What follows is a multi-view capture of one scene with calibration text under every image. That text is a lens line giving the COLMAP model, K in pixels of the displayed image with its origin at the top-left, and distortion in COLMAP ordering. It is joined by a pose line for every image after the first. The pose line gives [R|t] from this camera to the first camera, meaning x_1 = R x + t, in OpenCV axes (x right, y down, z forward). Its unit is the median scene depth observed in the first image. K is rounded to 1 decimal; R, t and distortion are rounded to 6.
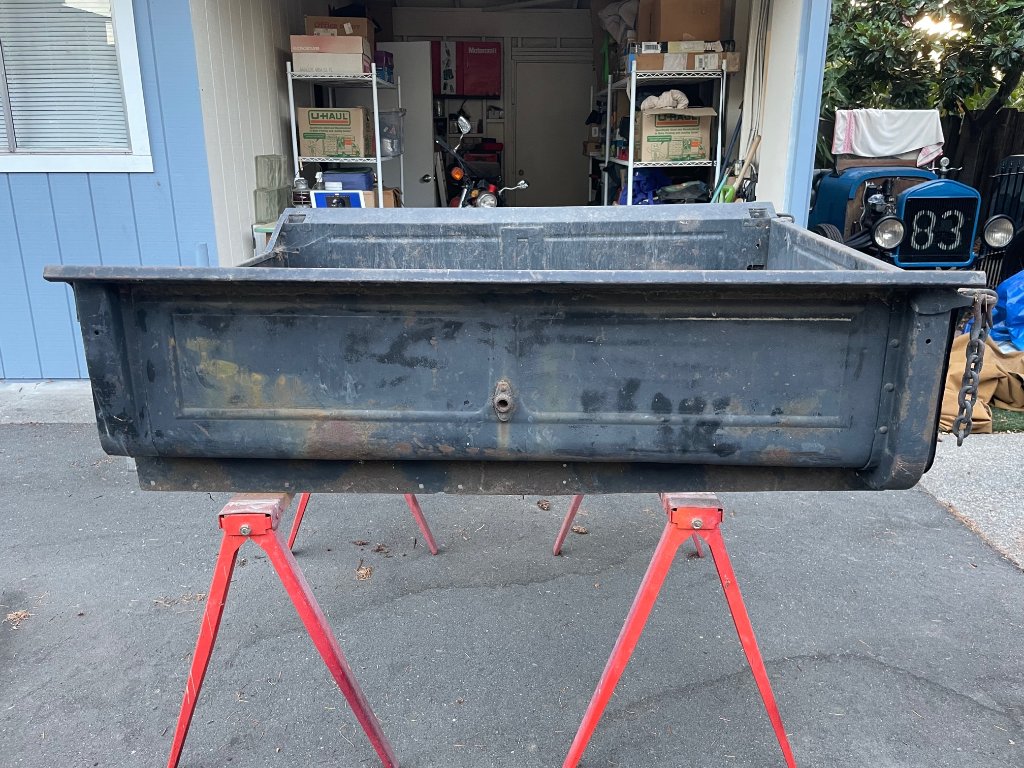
lens RADIAL K [[795.7, 0, 515.2], [0, 795.7, 385.2], [0, 0, 1]] dist [0.013196, -0.020950]
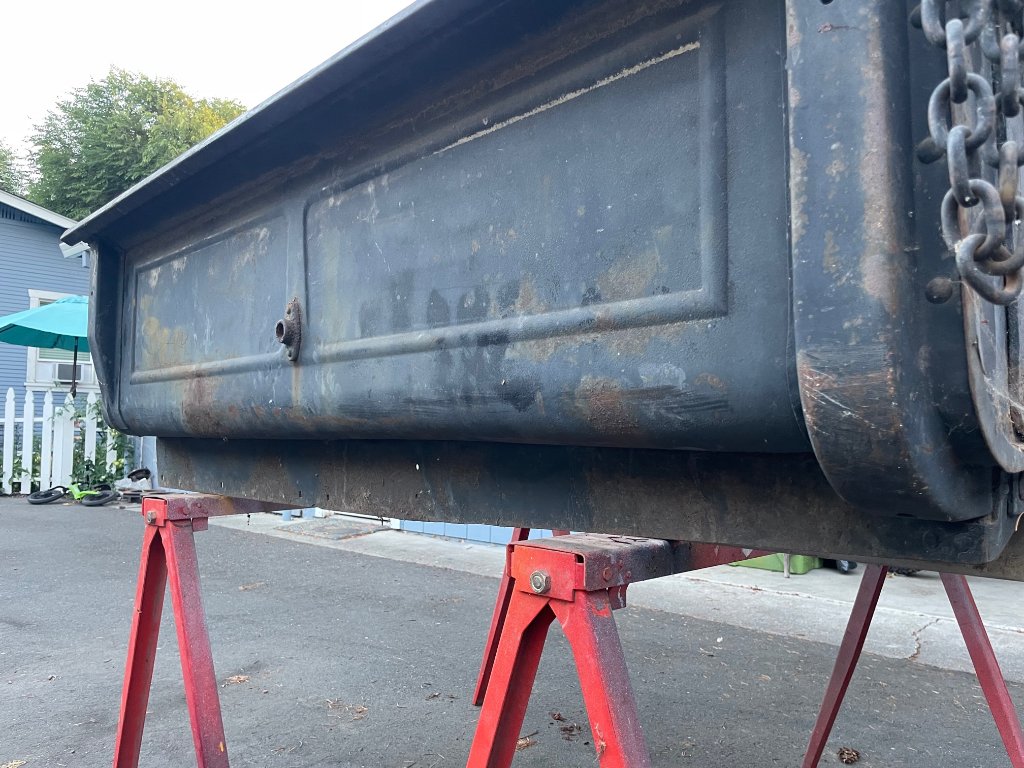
lens RADIAL K [[795.7, 0, 517.1], [0, 795.7, 391.1], [0, 0, 1]] dist [0.013196, -0.020950]
pose [[0.730377, -0.023881, -0.682626, 0.600252], [-0.206098, 0.945104, -0.253578, 0.205704], [0.651209, 0.325895, 0.685361, 0.671725]]
